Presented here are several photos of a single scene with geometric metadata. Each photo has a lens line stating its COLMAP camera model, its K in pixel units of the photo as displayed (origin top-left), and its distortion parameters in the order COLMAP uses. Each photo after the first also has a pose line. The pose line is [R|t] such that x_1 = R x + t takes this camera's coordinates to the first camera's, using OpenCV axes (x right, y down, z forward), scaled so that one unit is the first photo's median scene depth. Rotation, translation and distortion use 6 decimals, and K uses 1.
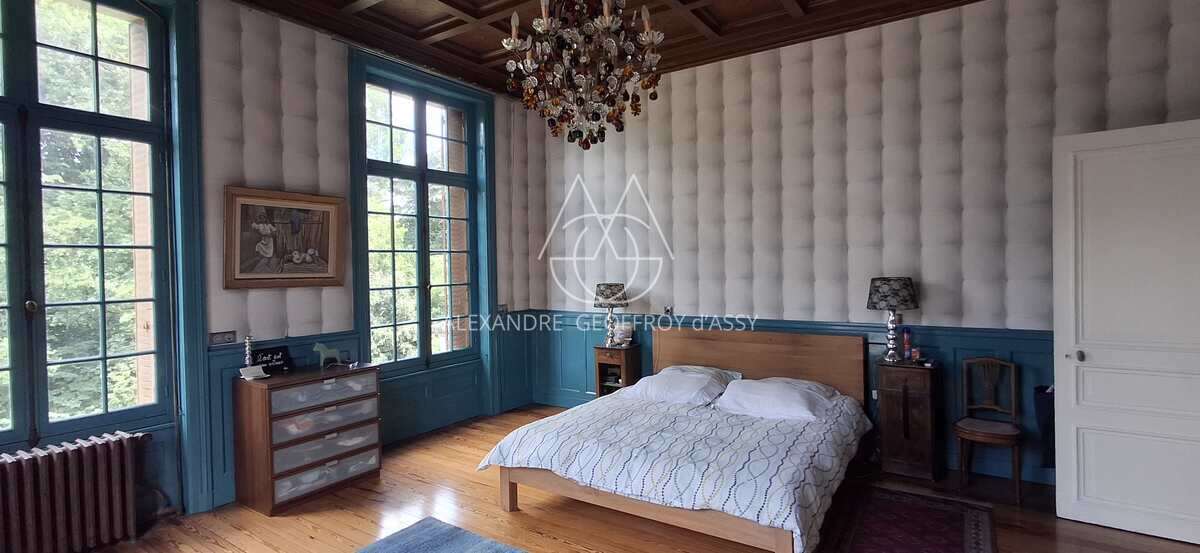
lens RADIAL K [[547.4, 0, 607.3], [0, 547.4, 274.3], [0, 0, 1]] dist [-0.009698, 0.000730]
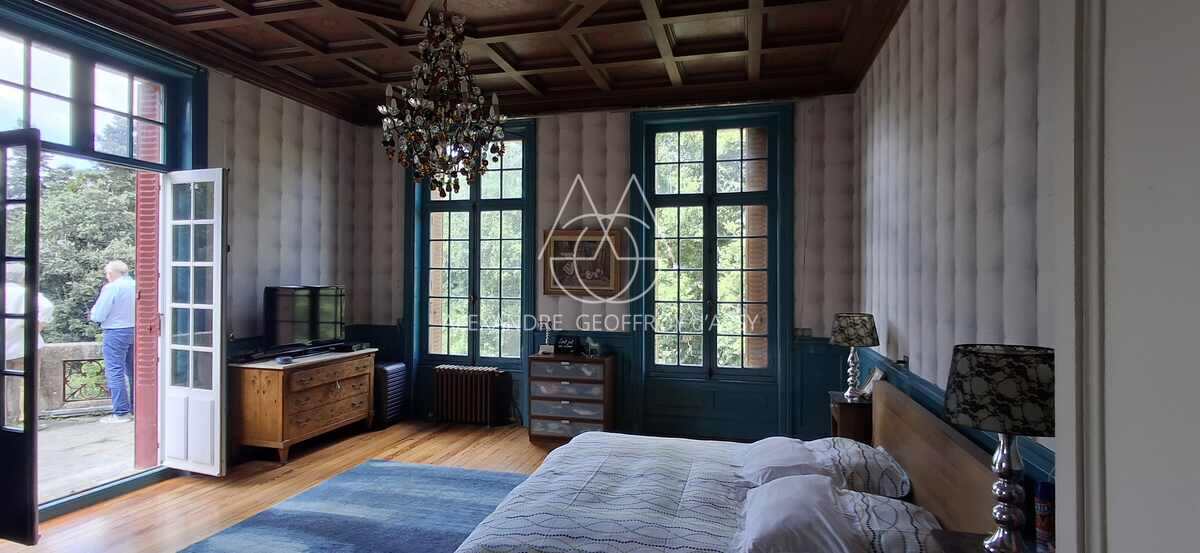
lens RADIAL K [[547.4, 0, 607.3], [0, 547.4, 274.3], [0, 0, 1]] dist [-0.009698, 0.000730]
pose [[0.333908, 0.013879, -0.942504, 0.685804], [-0.029887, 0.999545, 0.004130, -0.035317], [0.942132, 0.026790, 0.334170, 0.495002]]
